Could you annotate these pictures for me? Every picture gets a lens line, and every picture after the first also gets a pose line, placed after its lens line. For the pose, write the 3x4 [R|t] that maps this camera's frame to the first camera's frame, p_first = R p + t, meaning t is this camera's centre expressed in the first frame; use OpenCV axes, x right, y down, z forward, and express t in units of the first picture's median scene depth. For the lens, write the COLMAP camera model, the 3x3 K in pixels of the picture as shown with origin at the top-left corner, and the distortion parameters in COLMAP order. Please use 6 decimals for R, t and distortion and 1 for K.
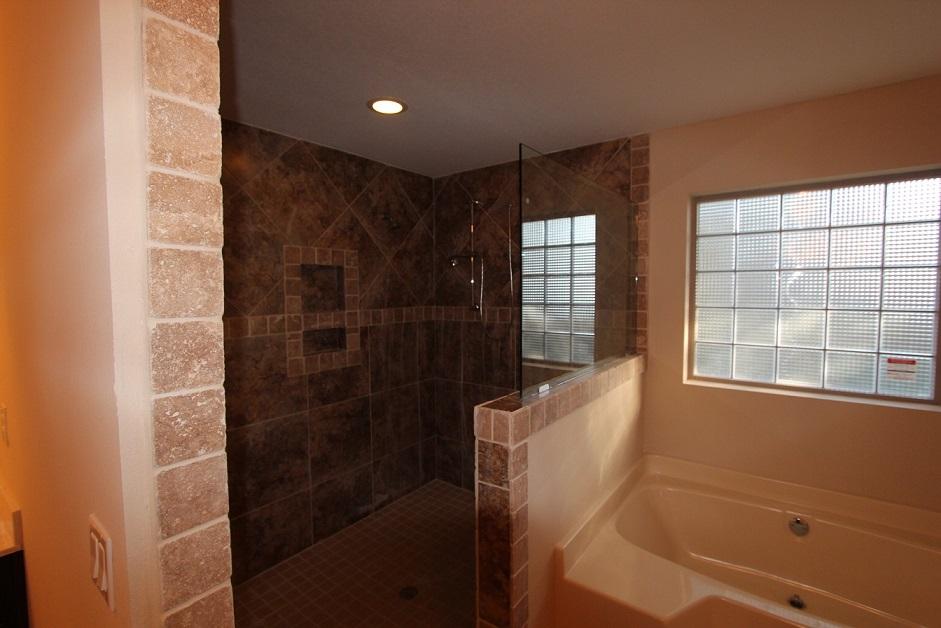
lens RADIAL K [[432.3, 0, 472.8], [0, 432.3, 312.6], [0, 0, 1]] dist [-0.018385, 0.000446]
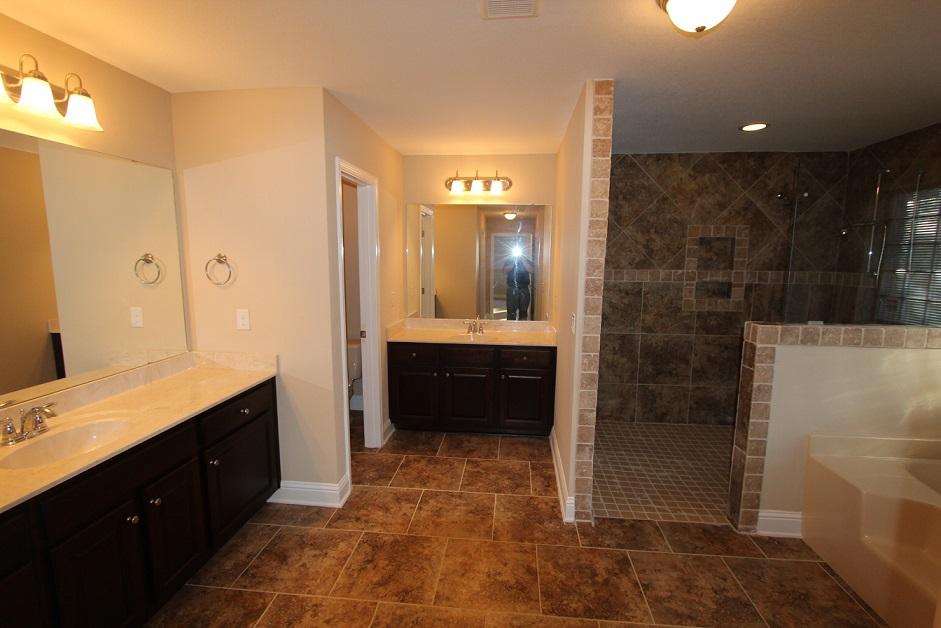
lens RADIAL K [[432.3, 0, 471.0], [0, 432.3, 313.9], [0, 0, 1]] dist [-0.018385, 0.000446]
pose [[0.513694, 0.126000, -0.848671, 0.472899], [-0.060727, 0.992016, 0.110525, 0.034252], [0.855822, -0.005239, 0.517244, -0.436984]]
